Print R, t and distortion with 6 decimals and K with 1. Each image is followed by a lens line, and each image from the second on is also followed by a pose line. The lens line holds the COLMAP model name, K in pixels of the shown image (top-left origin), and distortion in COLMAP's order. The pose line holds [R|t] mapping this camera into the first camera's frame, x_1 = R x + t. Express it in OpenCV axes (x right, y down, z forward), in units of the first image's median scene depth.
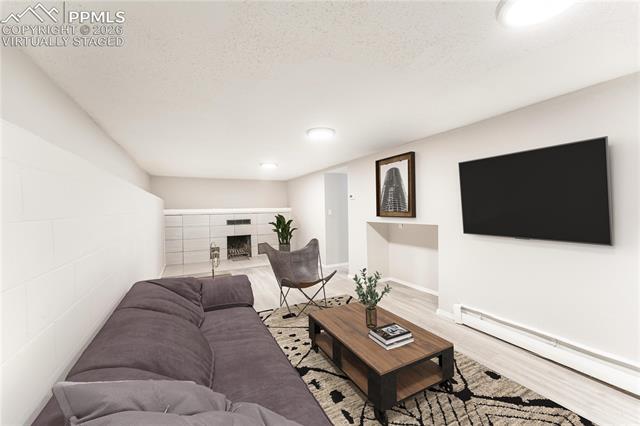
lens RADIAL K [[253.7, 0, 323.9], [0, 253.7, 211.0], [0, 0, 1]] dist [-0.011968, 0.000018]
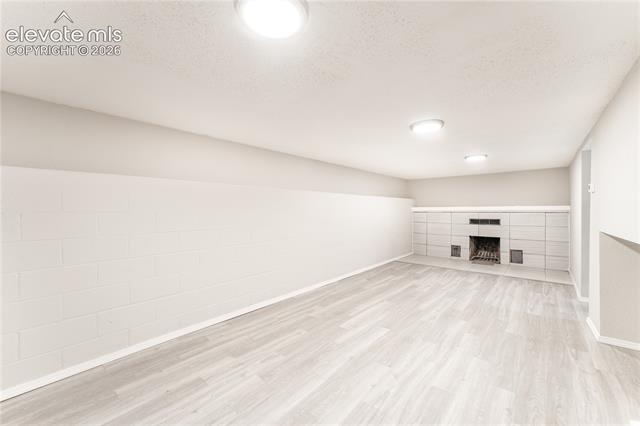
lens RADIAL K [[253.7, 0, 315.9], [0, 253.7, 212.4], [0, 0, 1]] dist [-0.011968, 0.000018]
pose [[0.361847, 0.026588, -0.931858, 0.283278], [-0.009610, 0.999646, 0.024791, -0.005732], [0.932188, -0.000016, 0.361975, 0.125593]]
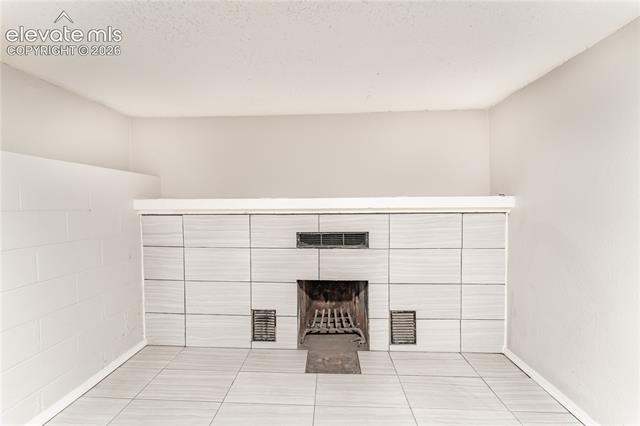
lens RADIAL K [[253.7, 0, 317.8], [0, 253.7, 211.8], [0, 0, 1]] dist [-0.011968, 0.000018]
pose [[0.859276, 0.027263, -0.510786, -0.190497], [-0.012942, 0.999418, 0.031570, -0.002674], [0.511349, -0.020517, 0.859128, 0.725709]]
